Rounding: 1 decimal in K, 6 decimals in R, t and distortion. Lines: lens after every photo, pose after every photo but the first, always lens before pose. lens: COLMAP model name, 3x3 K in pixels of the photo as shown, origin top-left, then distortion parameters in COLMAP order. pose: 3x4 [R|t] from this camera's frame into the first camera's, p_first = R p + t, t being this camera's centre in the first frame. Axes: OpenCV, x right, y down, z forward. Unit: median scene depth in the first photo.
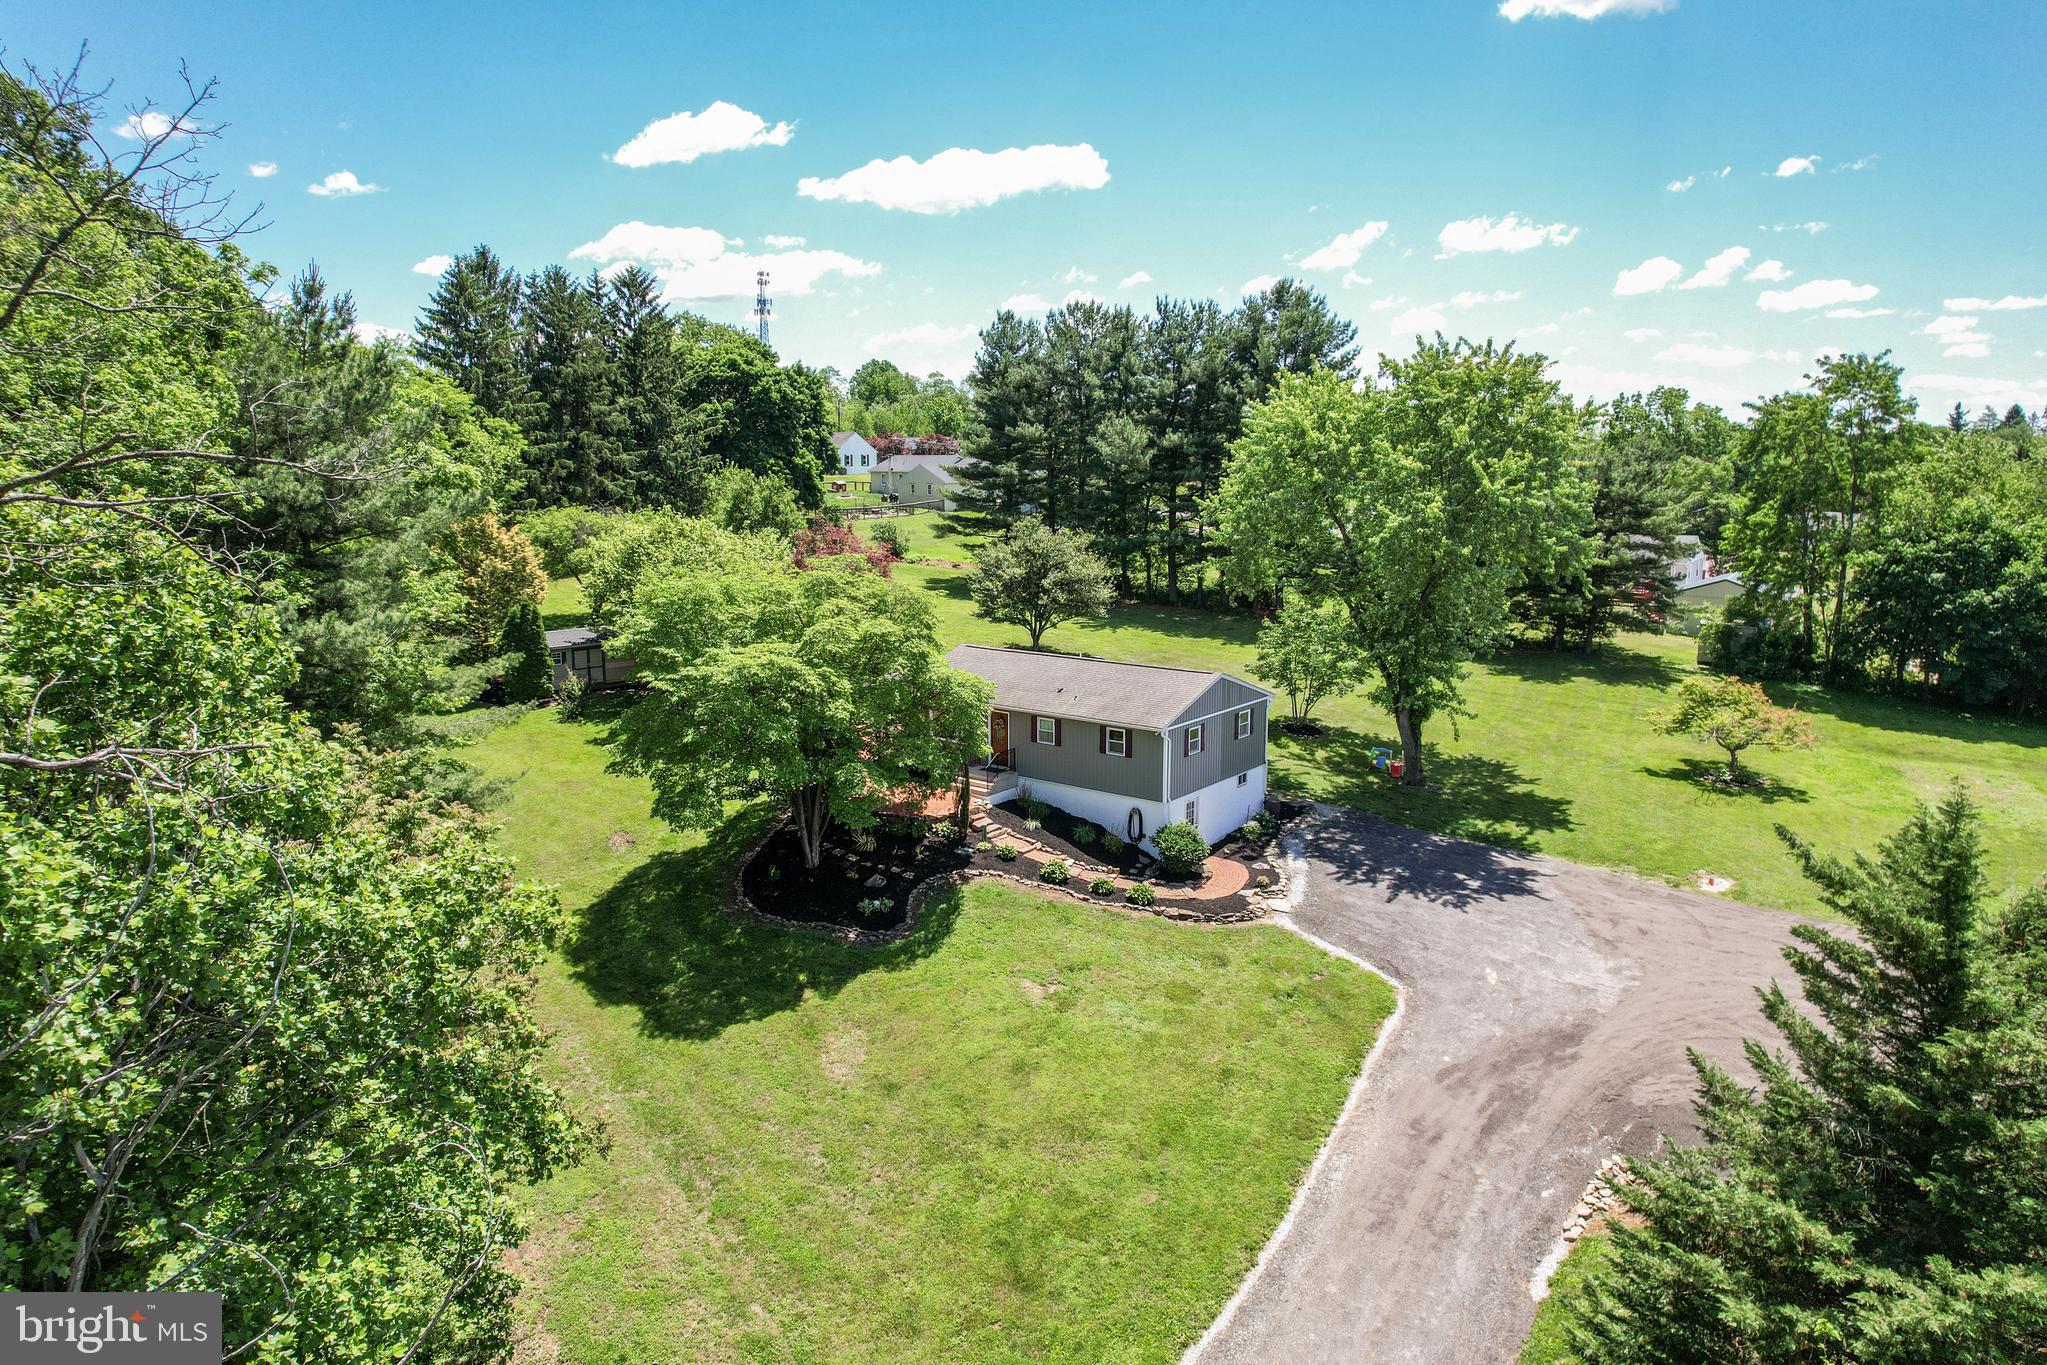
lens RADIAL K [[1284.4, 0, 1032.5], [0, 1284.4, 707.7], [0, 0, 1]] dist [-0.052607, -0.000392]
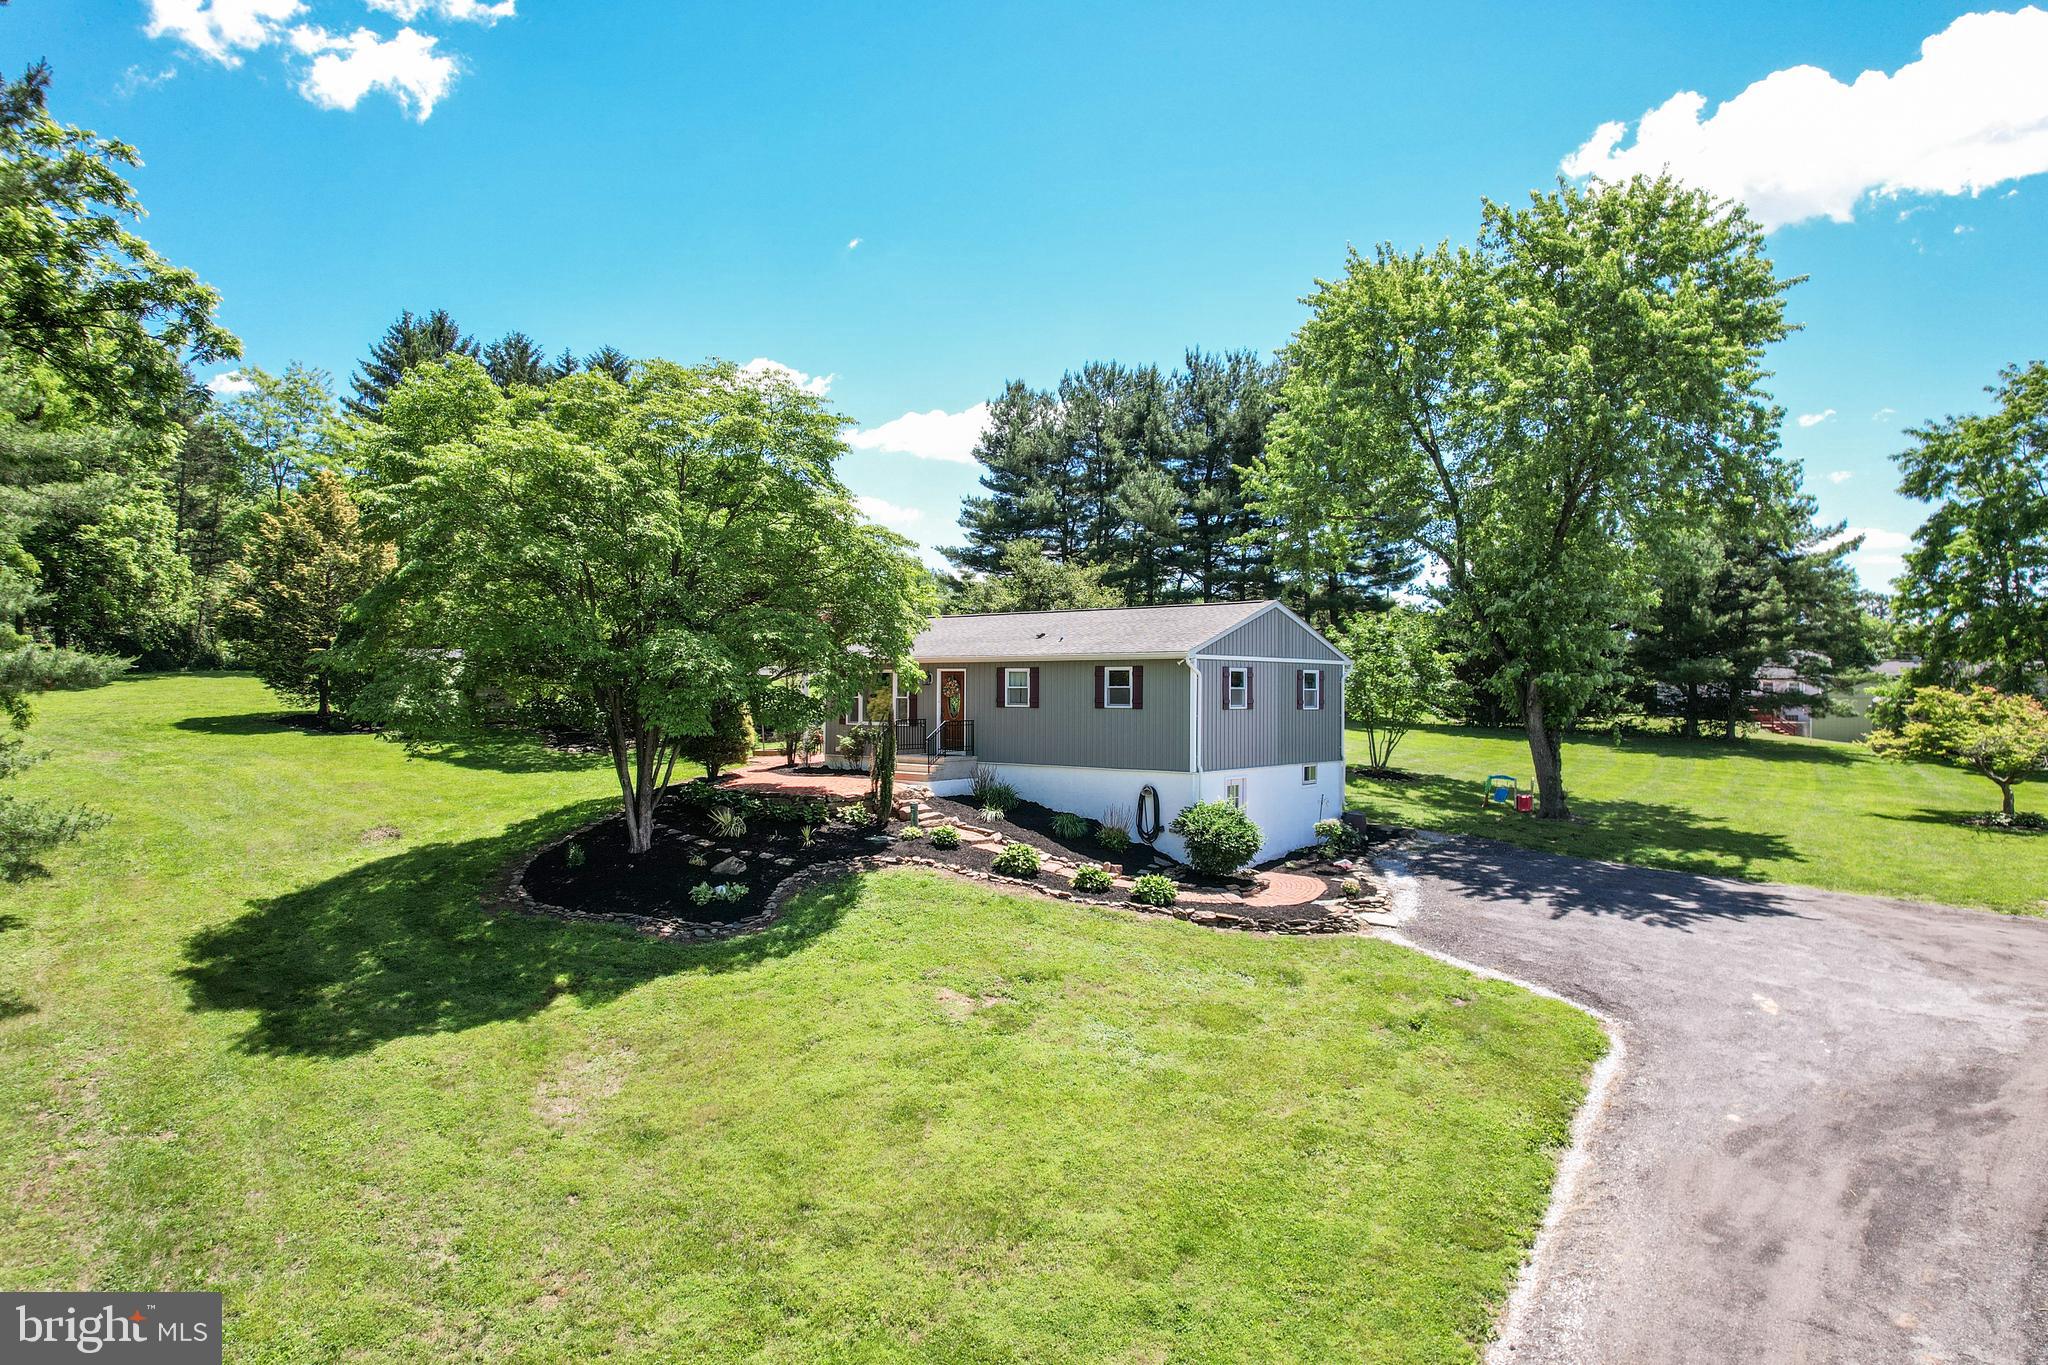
lens RADIAL K [[1306.1, 0, 1023.7], [0, 1306.1, 695.7], [0, 0, 1]] dist [-0.075750, 0.063571]
pose [[0.999281, 0.005613, -0.037484, 0.041992], [-0.012671, 0.981544, -0.190817, 0.162249], [0.035721, 0.191155, 0.980910, 0.343593]]
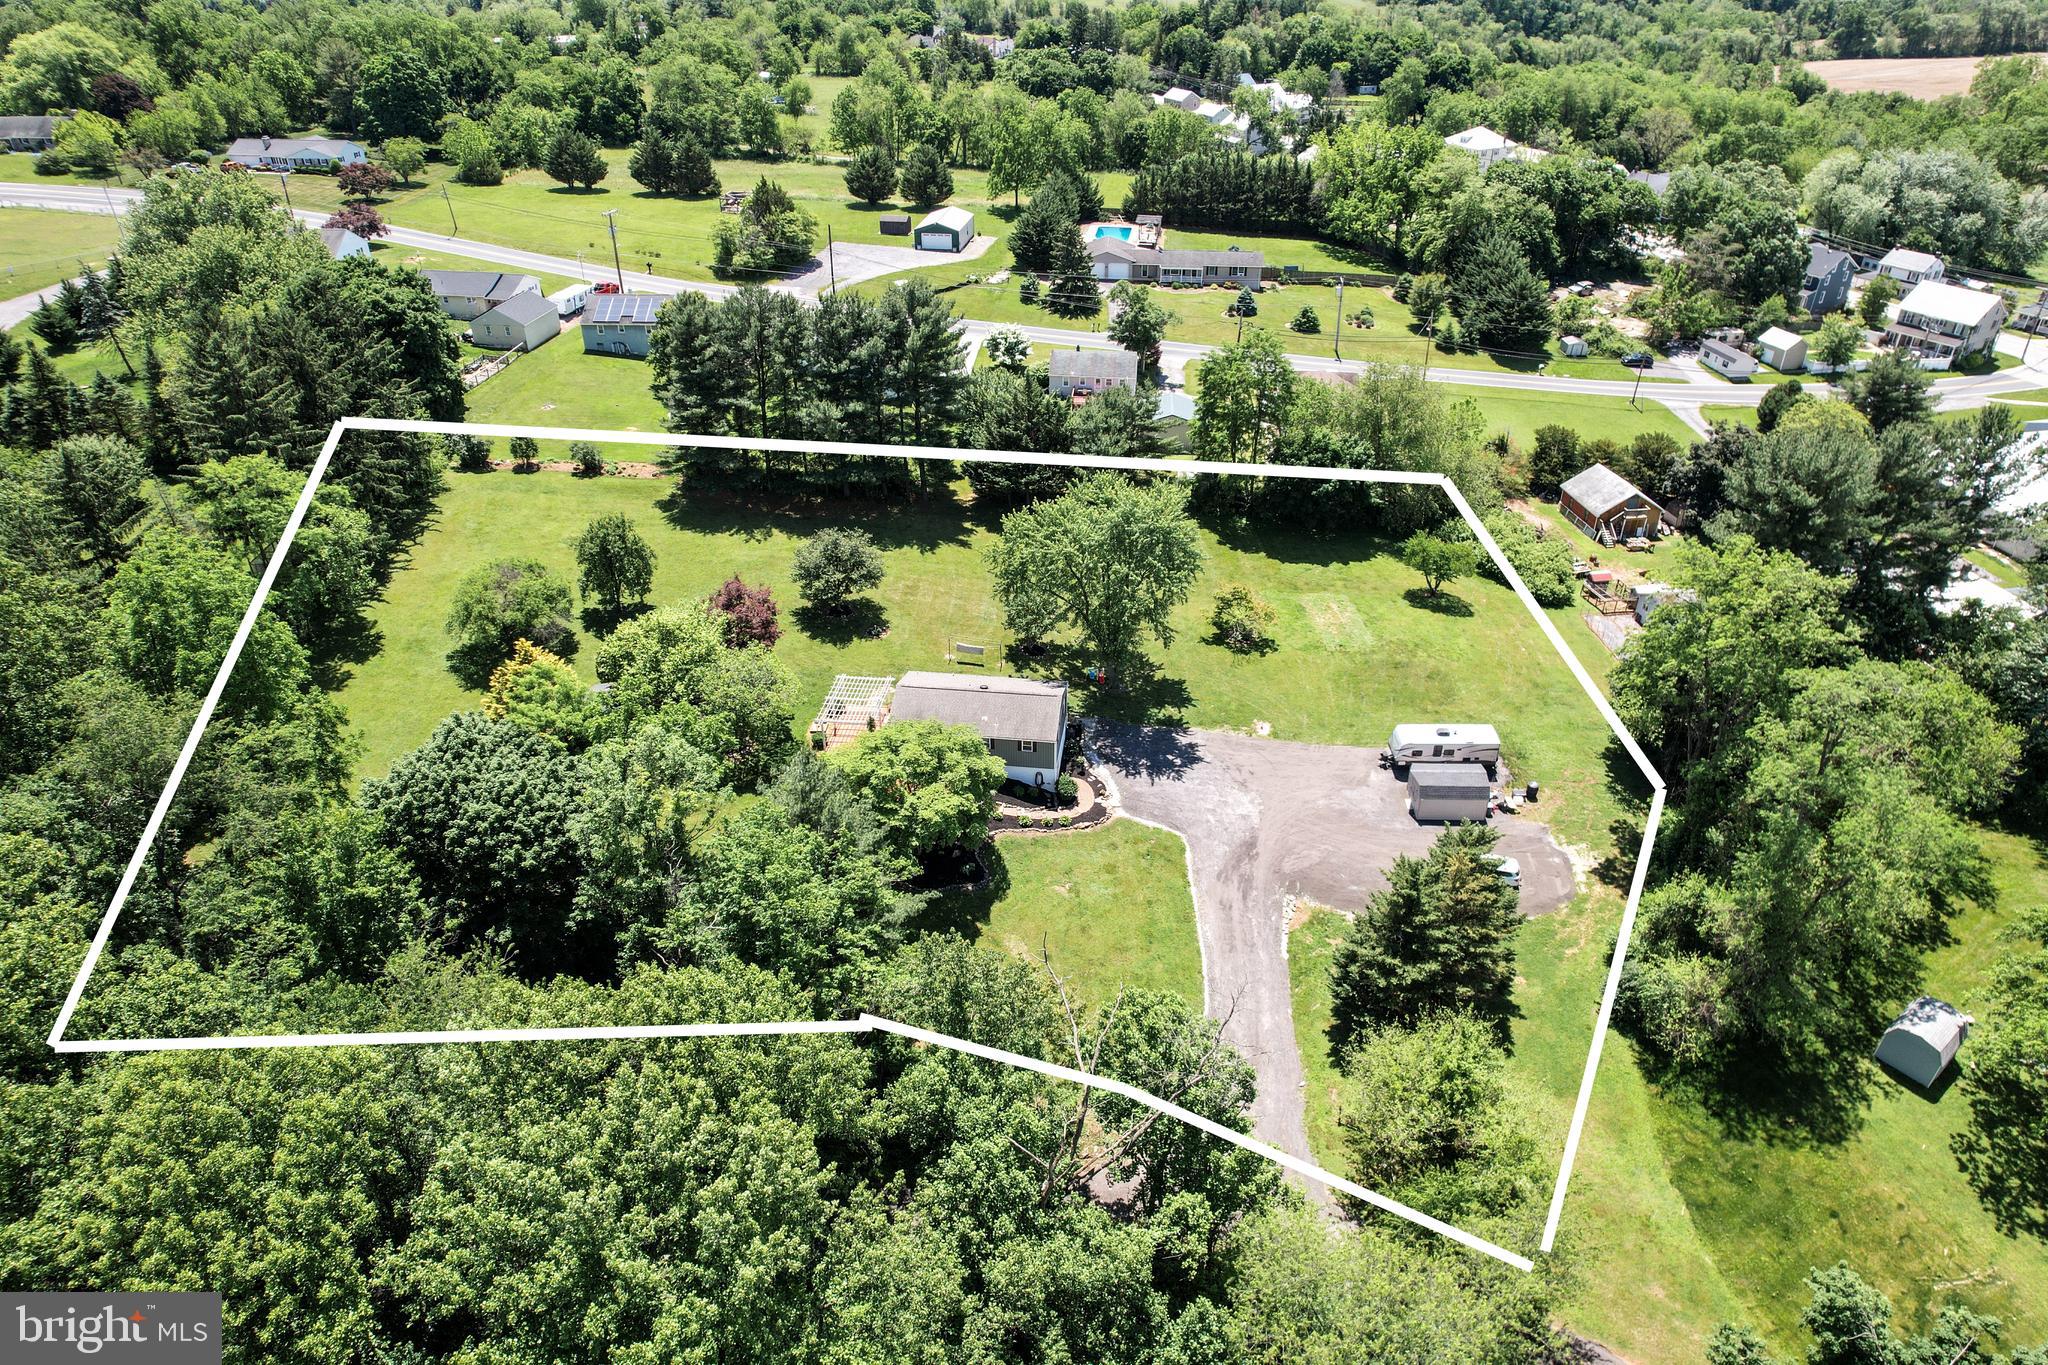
lens RADIAL K [[1306.1, 0, 1023.7], [0, 1306.1, 695.7], [0, 0, 1]] dist [-0.075750, 0.063571]
pose [[0.864867, -0.262771, 0.427733, -0.818176], [0.092787, 0.921053, 0.378222, -0.842719], [-0.493351, -0.287424, 0.820971, -0.688063]]
